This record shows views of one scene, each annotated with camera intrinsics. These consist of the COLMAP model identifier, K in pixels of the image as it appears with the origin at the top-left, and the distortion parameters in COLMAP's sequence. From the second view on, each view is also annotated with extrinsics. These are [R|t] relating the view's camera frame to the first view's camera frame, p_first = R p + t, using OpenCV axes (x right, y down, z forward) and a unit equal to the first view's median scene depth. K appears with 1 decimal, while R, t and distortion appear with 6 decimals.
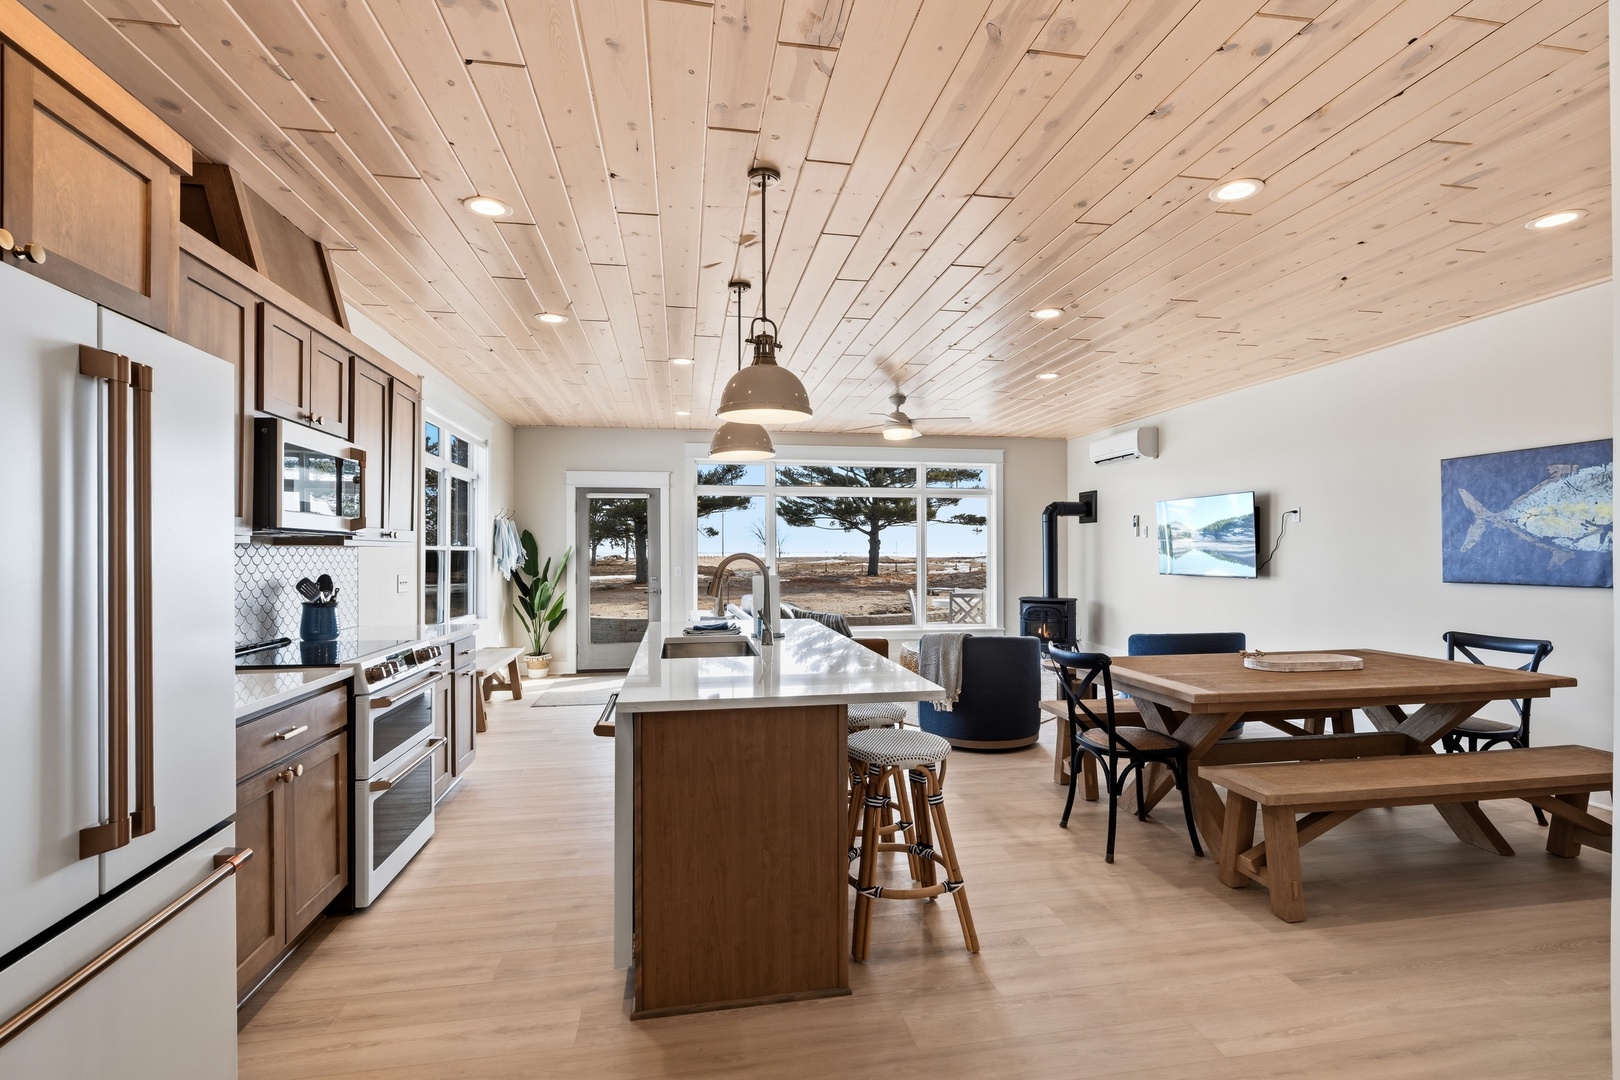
lens RADIAL K [[738.2, 0, 812.2], [0, 738.2, 536.8], [0, 0, 1]] dist [-0.002750, -0.000073]
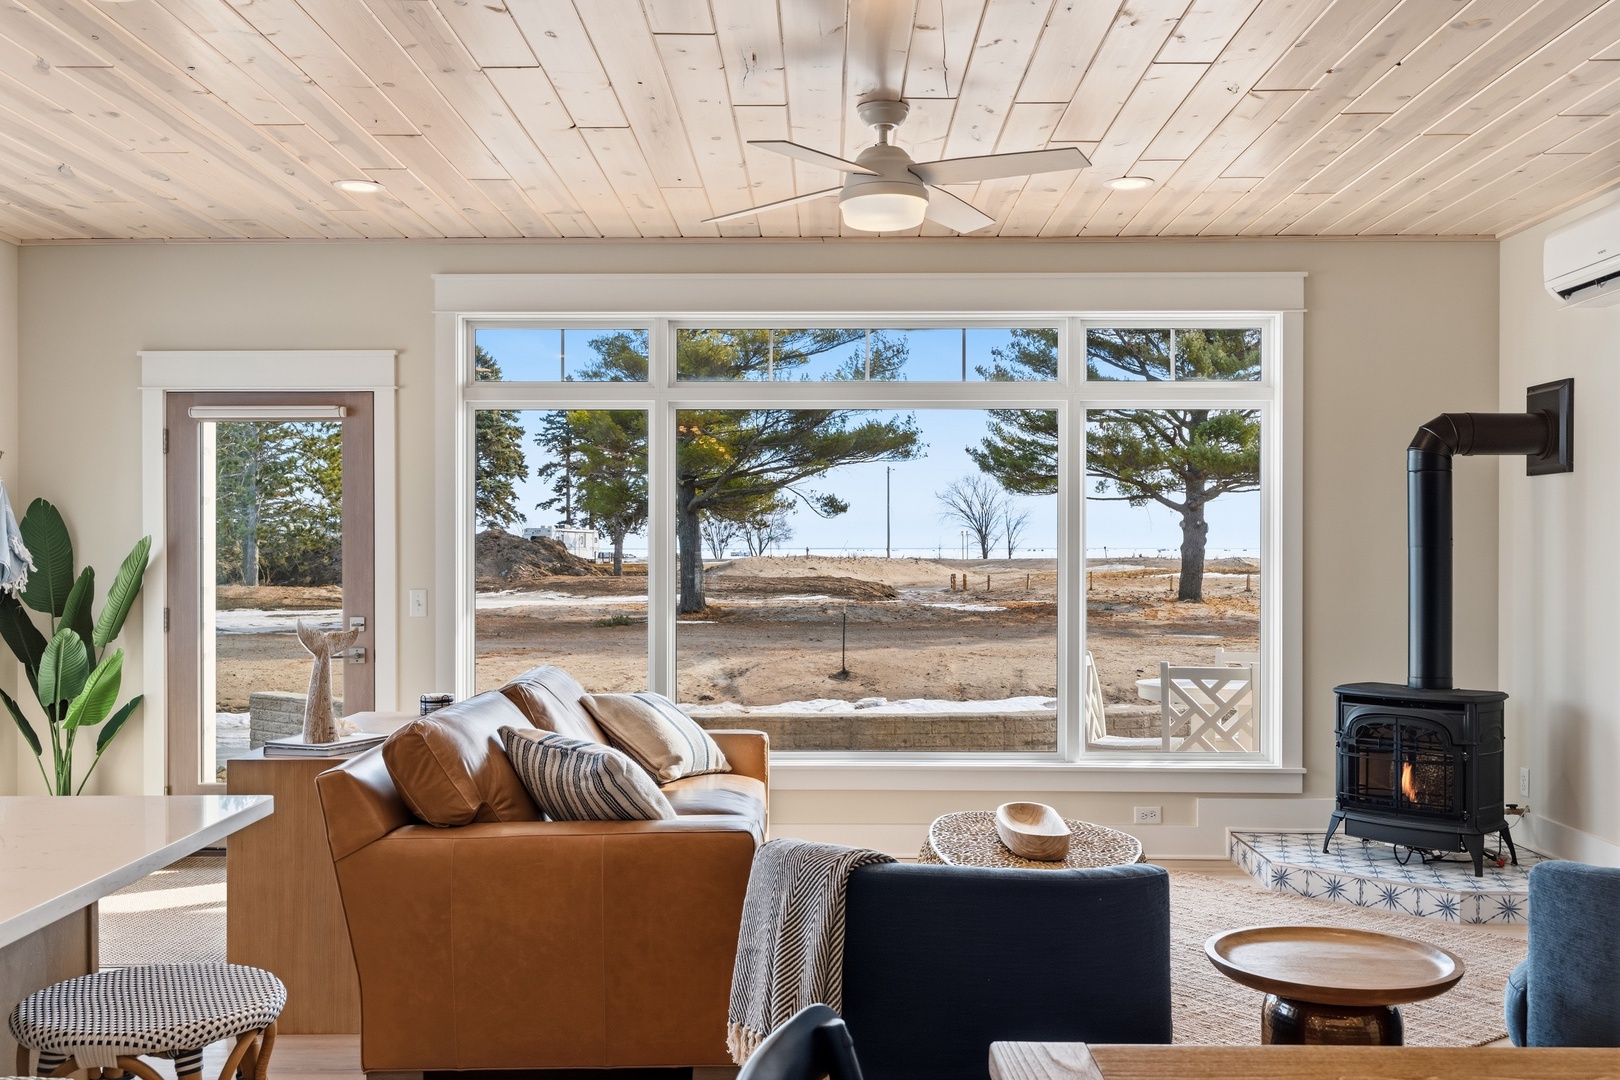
lens RADIAL K [[1522.8, 0, 812.0], [0, 1522.8, 549.0], [0, 0, 1]] dist [0.036790, 0.000000]
pose [[0.984109, 0.002649, -0.177547, 0.032649], [0.001210, 0.999766, 0.021620, 0.000098], [0.177563, -0.021492, 0.983875, 0.046834]]
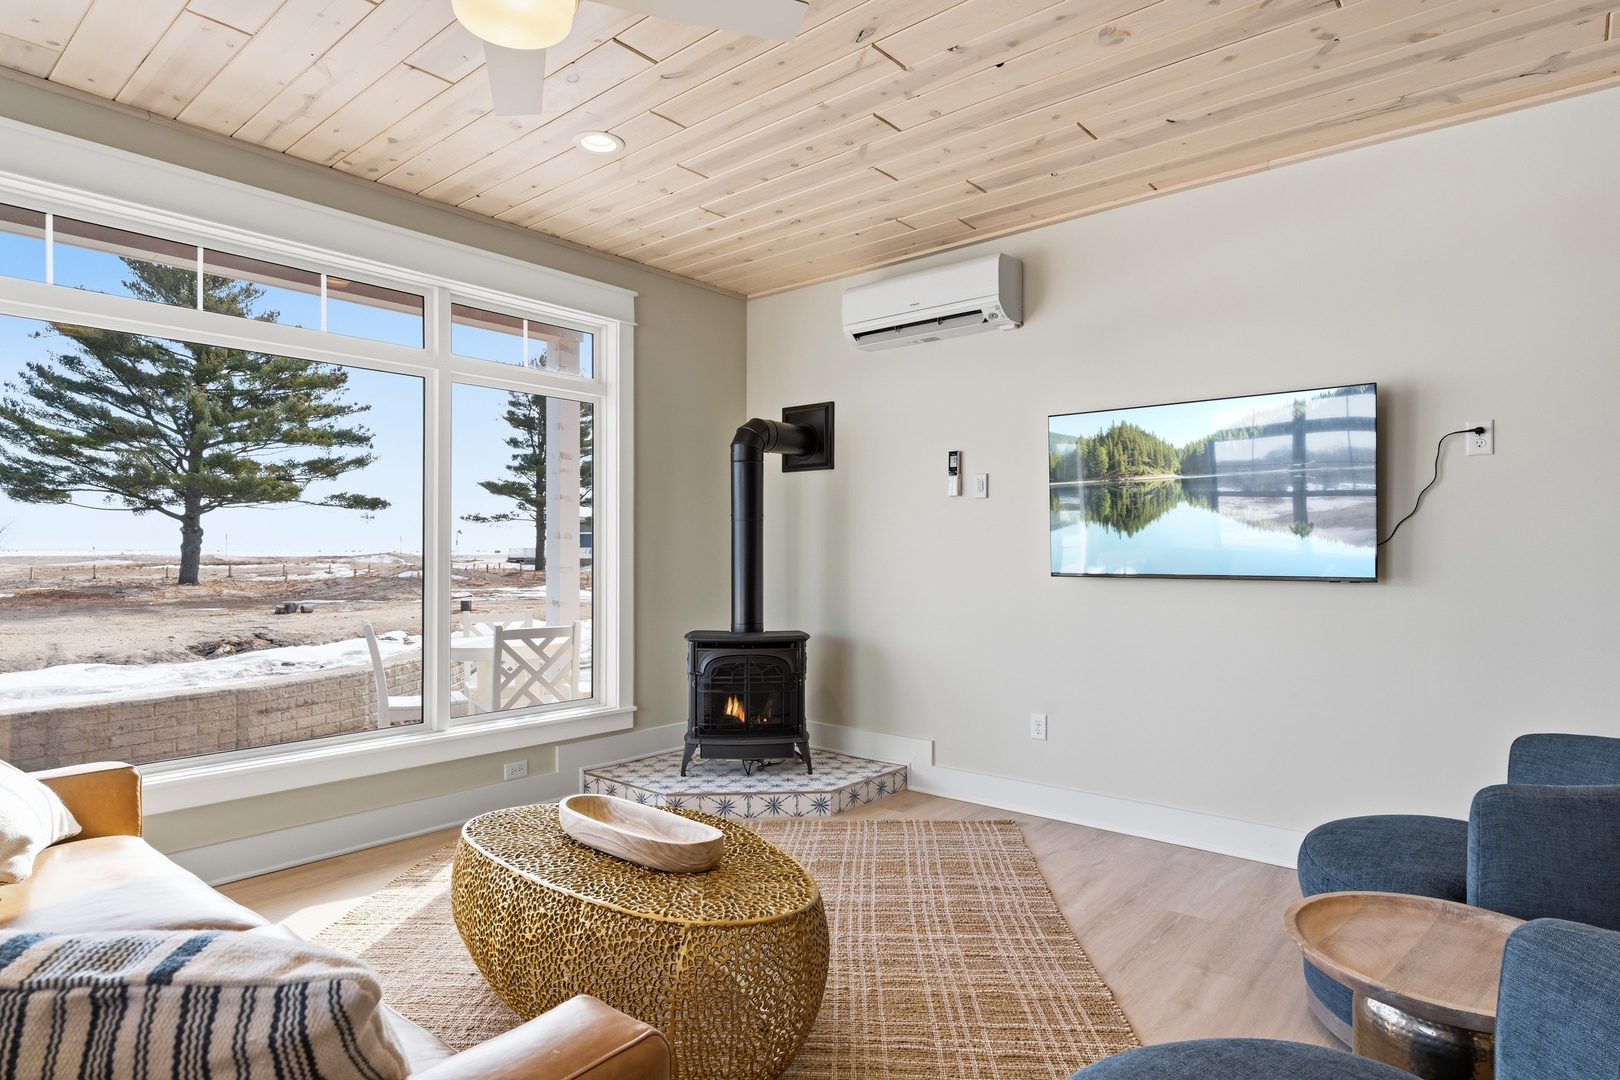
lens RADIAL K [[892.5, 0, 803.4], [0, 892.5, 545.0], [0, 0, 1]] dist [-0.001847, 0.001679]
pose [[0.770564, 0.008169, 0.637310, 0.000776], [-0.017518, 0.999812, 0.008365, 0.004975], [-0.637121, -0.017611, 0.770562, 0.112317]]
